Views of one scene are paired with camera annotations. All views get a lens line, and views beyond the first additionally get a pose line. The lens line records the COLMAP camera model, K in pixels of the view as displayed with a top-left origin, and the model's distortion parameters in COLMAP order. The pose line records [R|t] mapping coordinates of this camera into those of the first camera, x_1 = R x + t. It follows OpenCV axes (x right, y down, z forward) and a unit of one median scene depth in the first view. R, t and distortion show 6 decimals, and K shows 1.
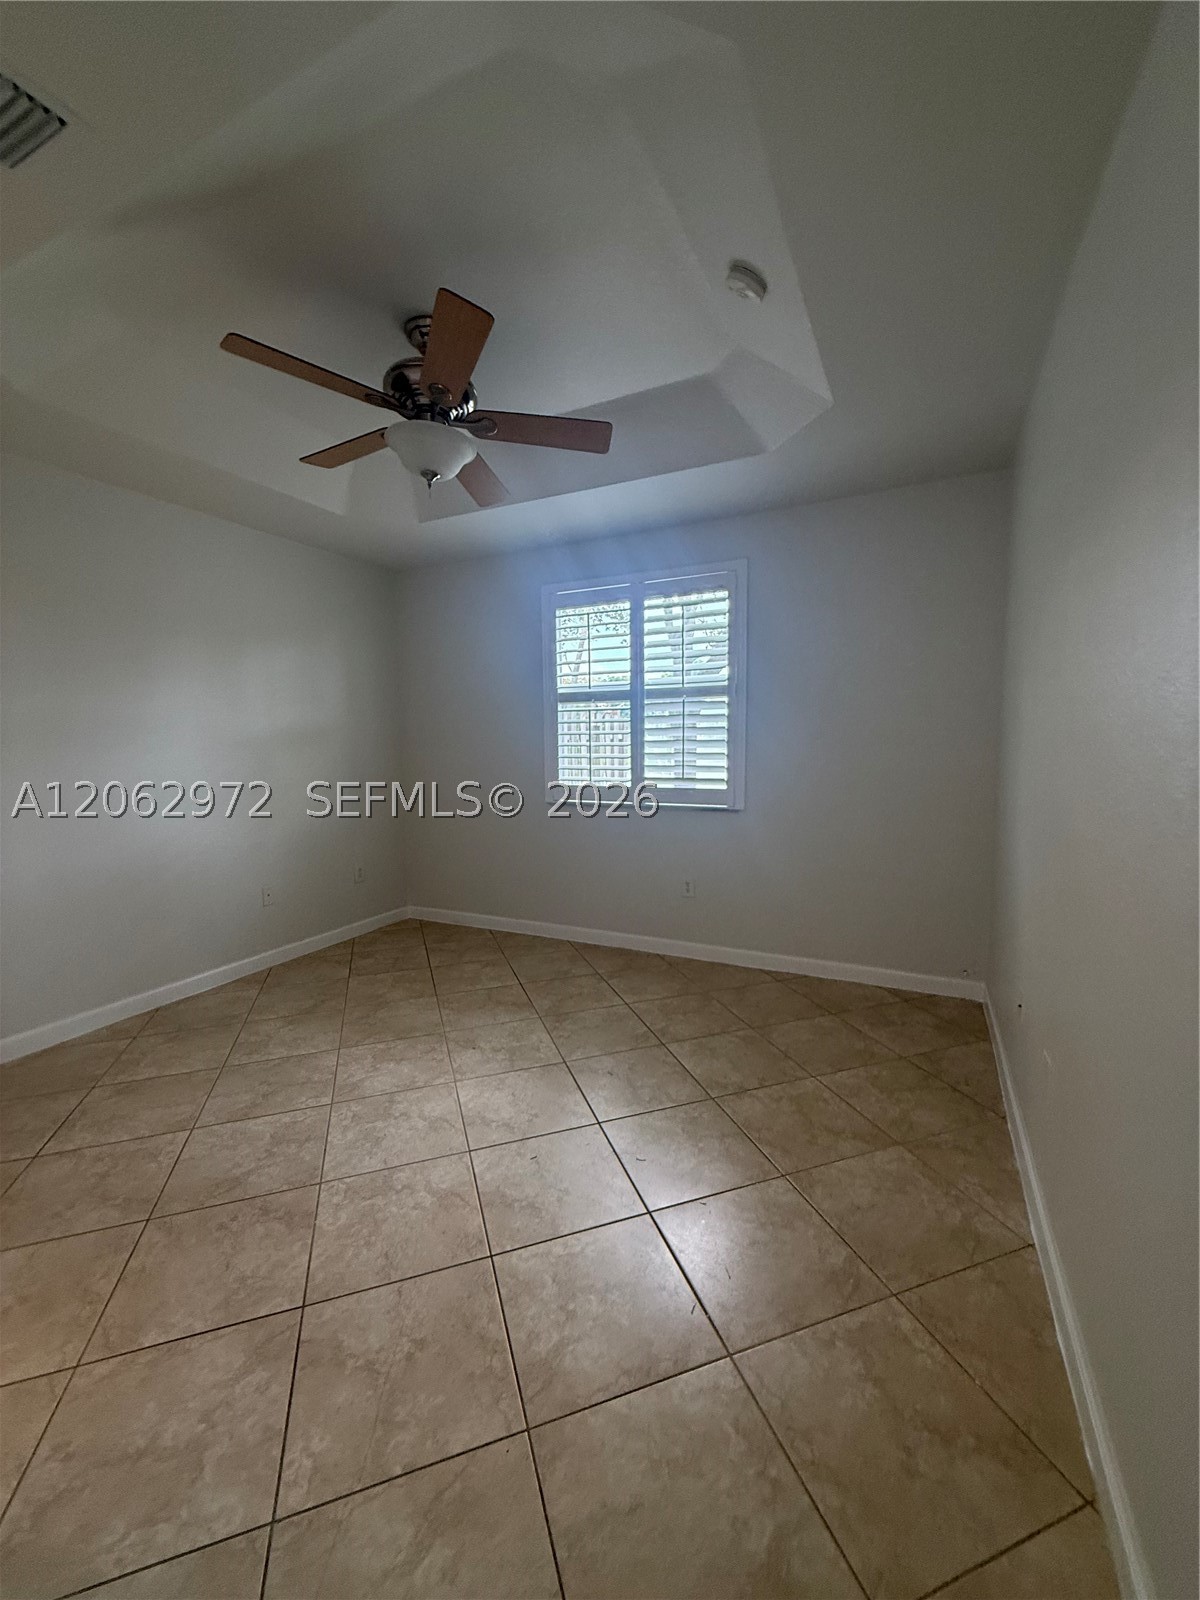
lens RADIAL K [[641.2, 0, 600.3], [0, 641.2, 810.5], [0, 0, 1]] dist [0.000733, 0.000132]
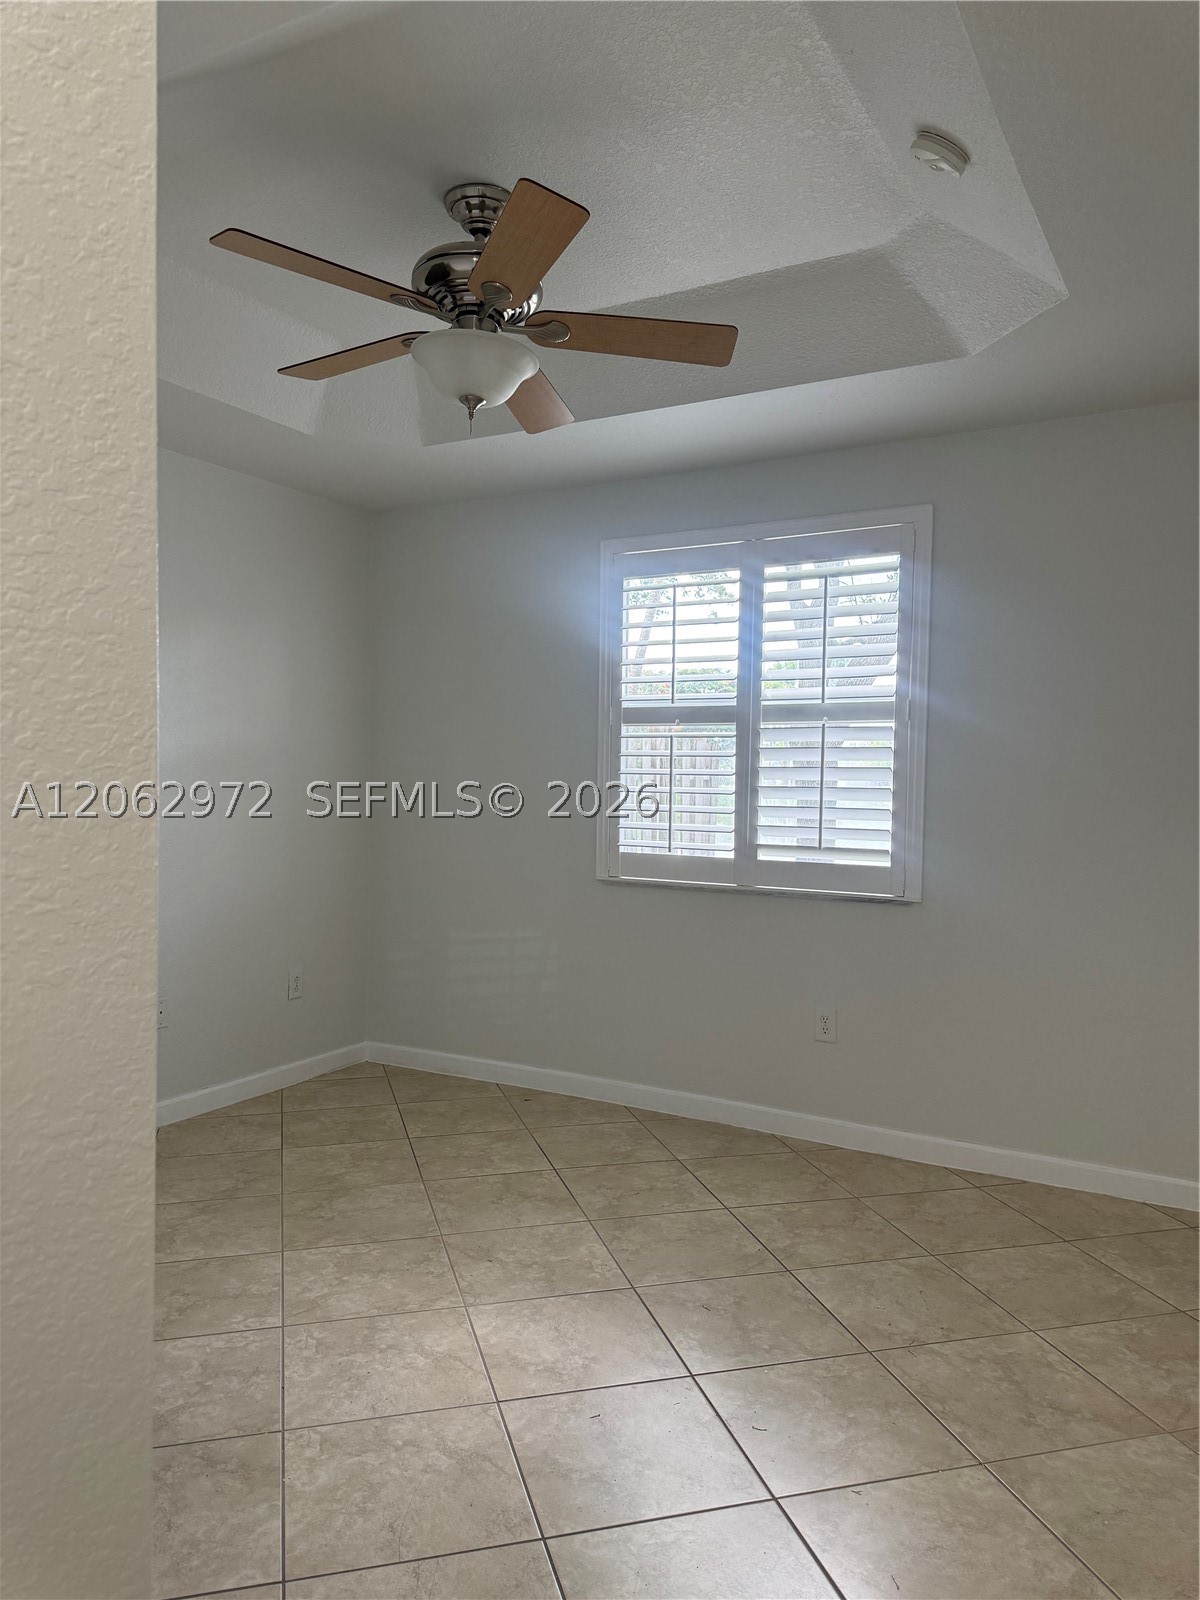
lens RADIAL K [[1121.2, 0, 599.1], [0, 1121.2, 821.0], [0, 0, 1]] dist [0.055683, -0.060459]
pose [[0.998010, 0.029334, -0.055815, -0.040421], [-0.033265, 0.996932, -0.070854, 0.011009], [0.053565, 0.072570, 0.995924, -0.154425]]
